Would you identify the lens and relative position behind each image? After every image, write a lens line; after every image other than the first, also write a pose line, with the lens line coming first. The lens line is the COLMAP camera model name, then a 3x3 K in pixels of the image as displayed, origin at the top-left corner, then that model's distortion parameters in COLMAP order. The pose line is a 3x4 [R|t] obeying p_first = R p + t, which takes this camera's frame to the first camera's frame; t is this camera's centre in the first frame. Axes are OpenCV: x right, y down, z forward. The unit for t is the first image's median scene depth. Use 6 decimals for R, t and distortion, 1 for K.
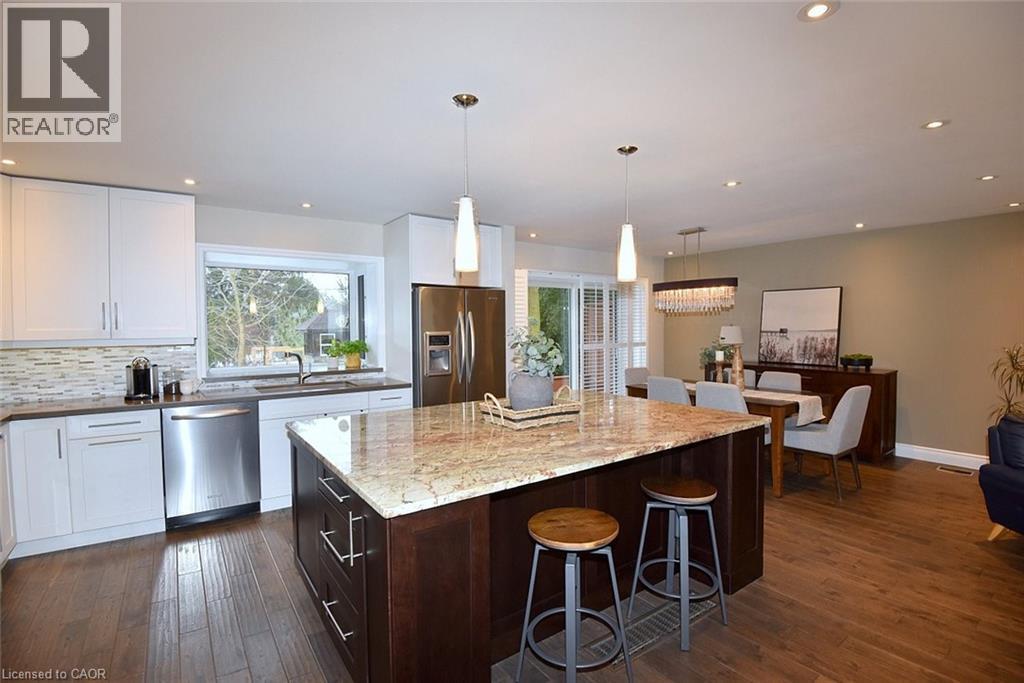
lens RADIAL K [[479.7, 0, 516.7], [0, 479.7, 340.7], [0, 0, 1]] dist [-0.035508, -0.001066]
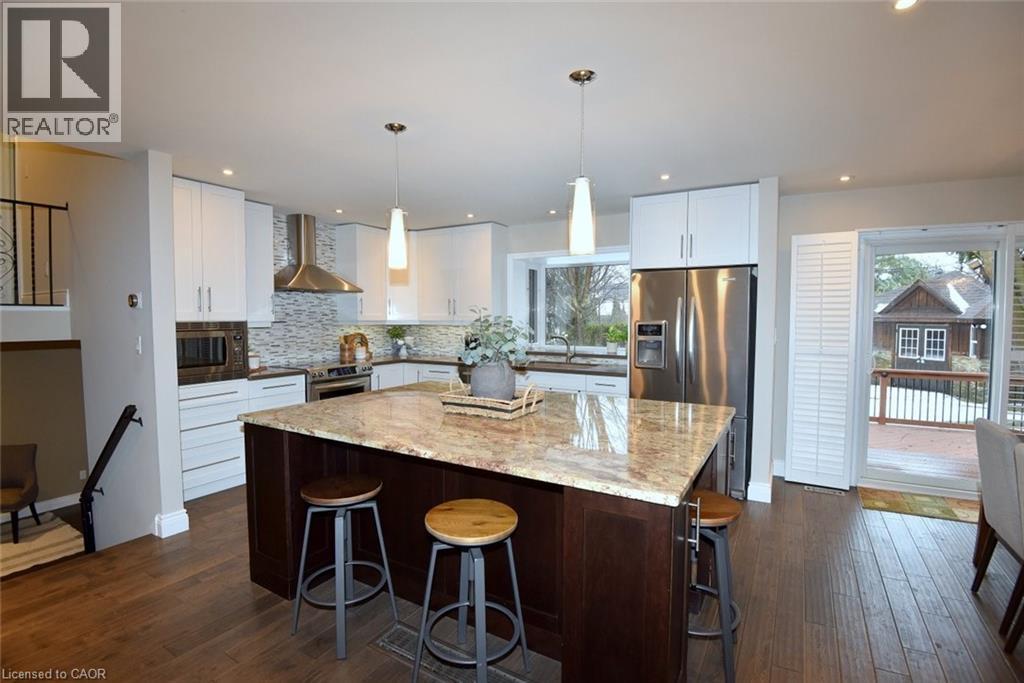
lens RADIAL K [[479.7, 0, 516.7], [0, 479.7, 340.7], [0, 0, 1]] dist [-0.035508, -0.001066]
pose [[0.403431, 0.053117, -0.913467, 0.939076], [-0.029381, 0.998551, 0.045088, -0.022586], [0.914538, 0.008649, 0.404407, 0.649243]]
